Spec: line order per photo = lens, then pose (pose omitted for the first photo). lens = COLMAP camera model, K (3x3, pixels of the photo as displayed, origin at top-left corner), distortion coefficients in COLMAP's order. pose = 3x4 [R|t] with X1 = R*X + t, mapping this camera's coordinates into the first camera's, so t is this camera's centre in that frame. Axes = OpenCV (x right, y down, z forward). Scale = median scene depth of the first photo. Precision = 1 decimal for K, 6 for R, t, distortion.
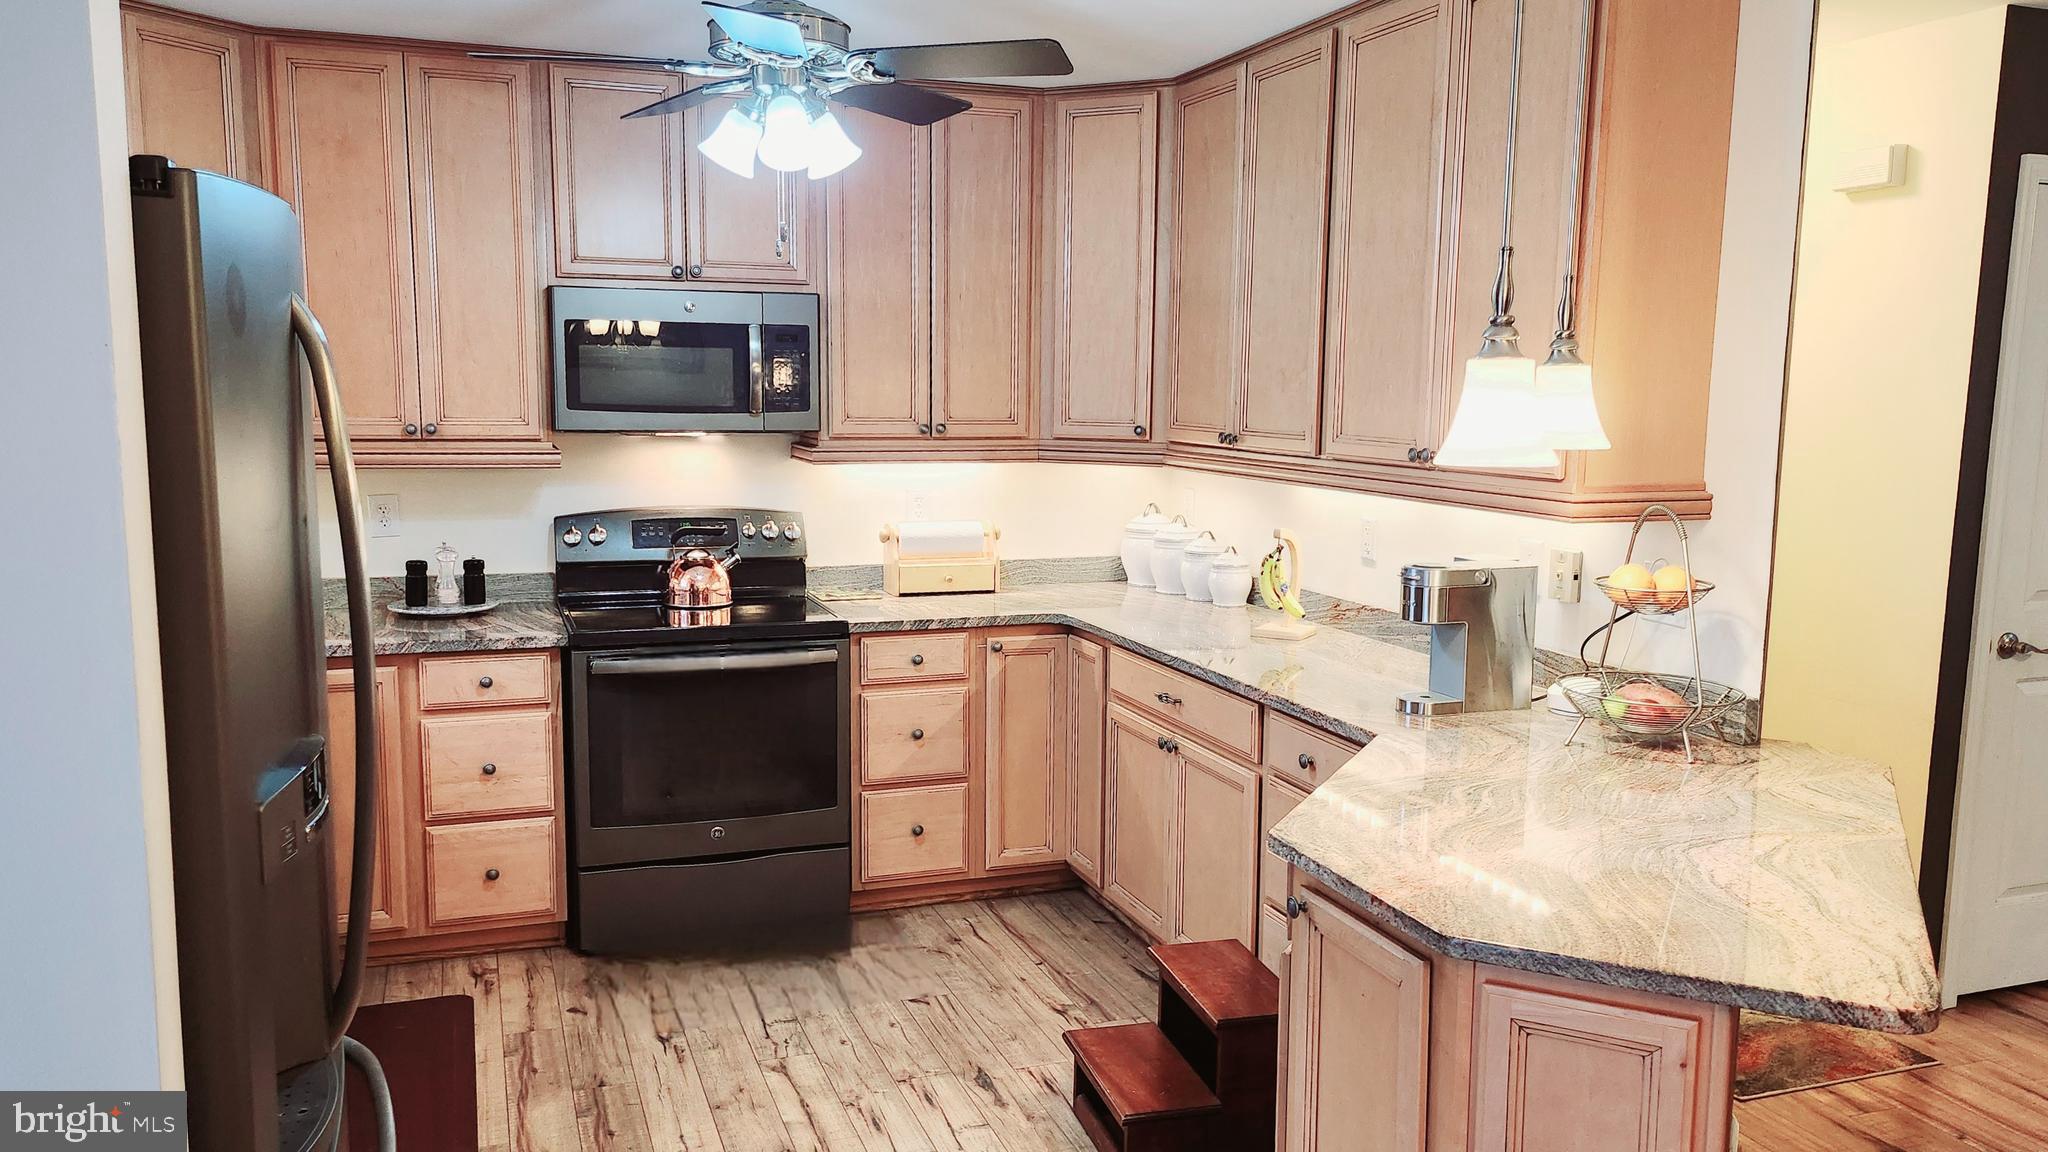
lens RADIAL K [[1511.1, 0, 997.5], [0, 1511.1, 581.1], [0, 0, 1]] dist [0.109209, -0.130988]
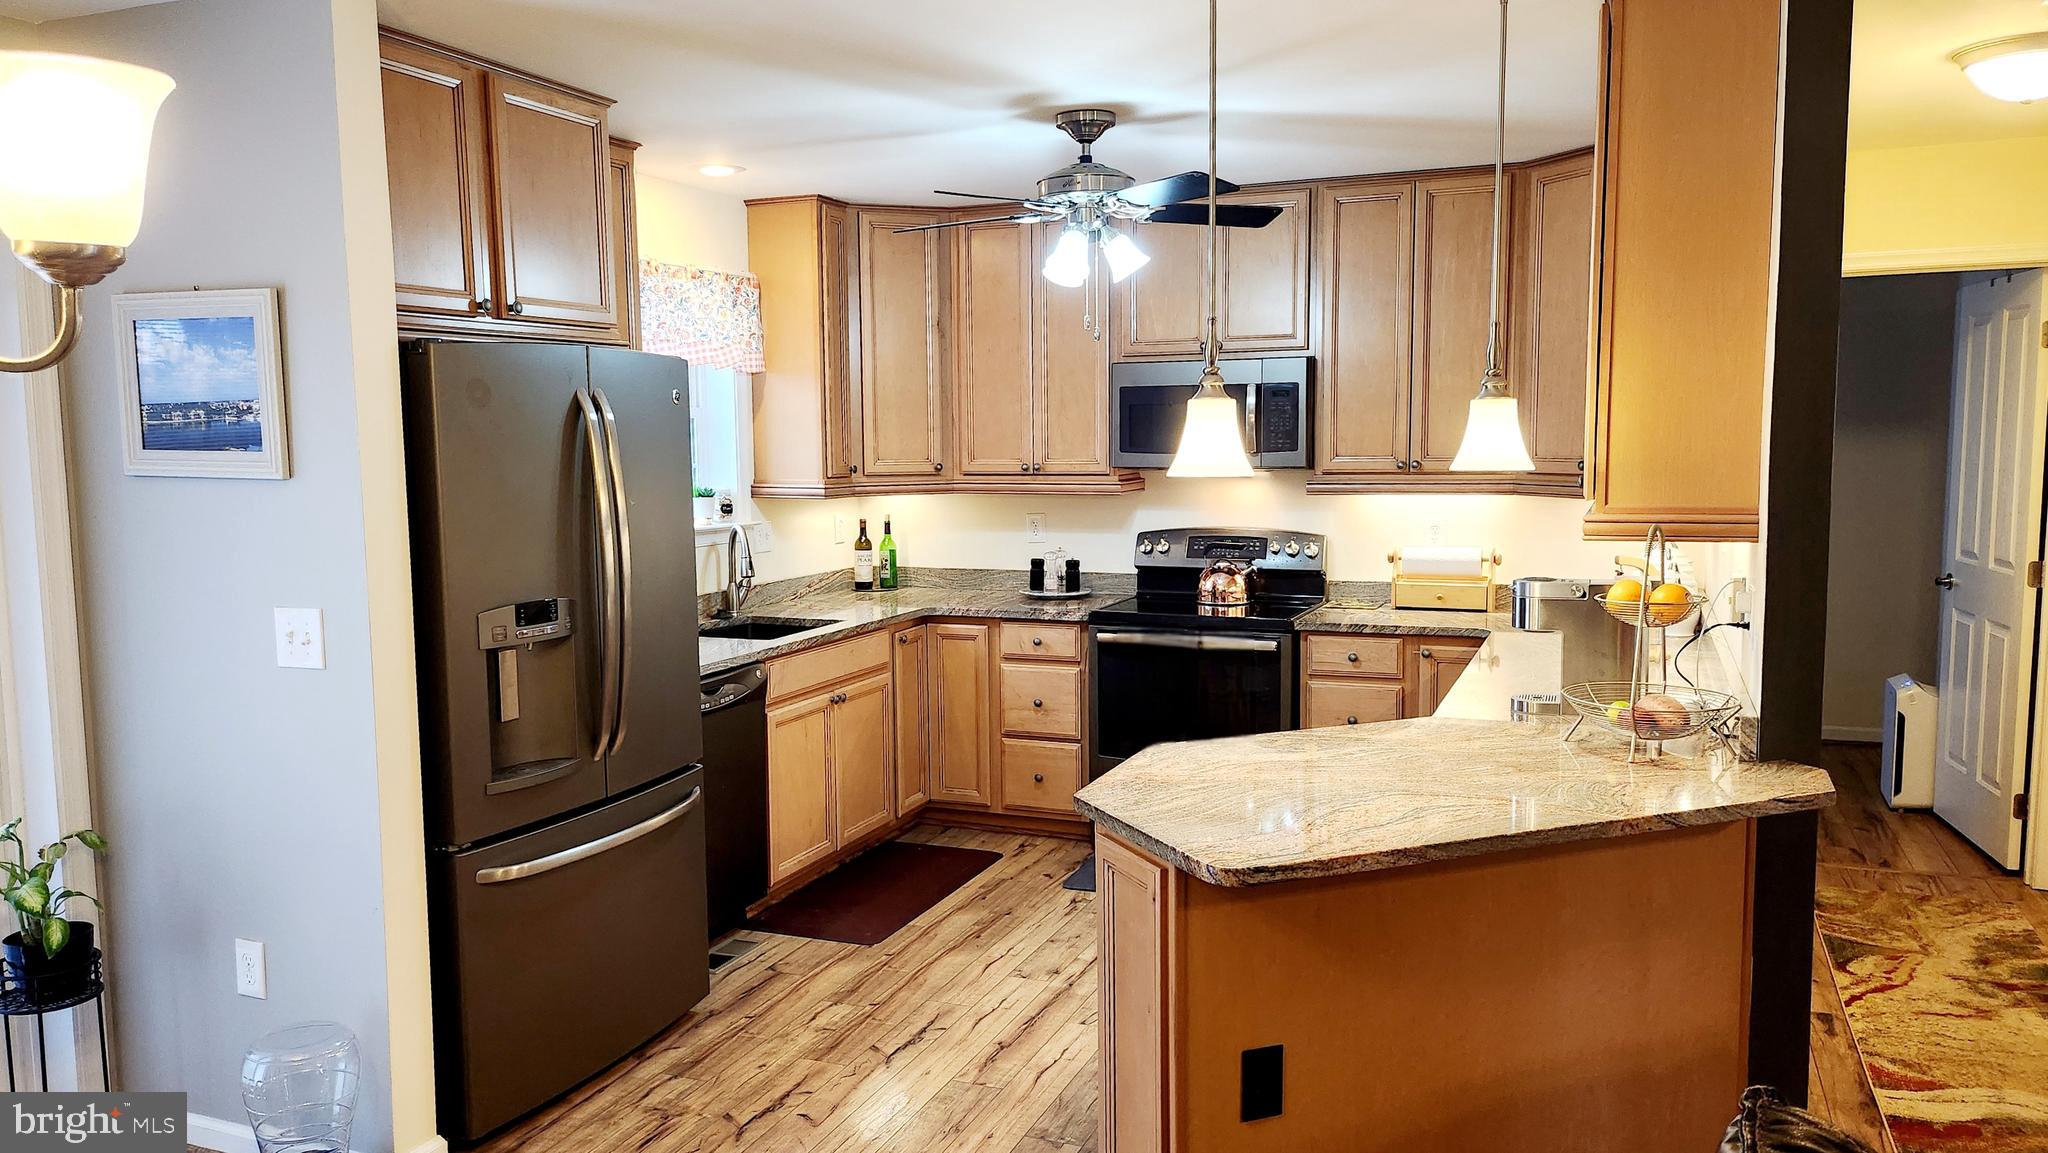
lens RADIAL K [[1463.5, 0, 1030.6], [0, 1463.5, 570.7], [0, 0, 1]] dist [0.099857, -0.000522]
pose [[0.758609, 0.043224, -0.650111, 0.506455], [-0.068284, 0.997577, -0.013354, 0.016501], [0.647958, 0.054523, 0.759722, -0.049130]]
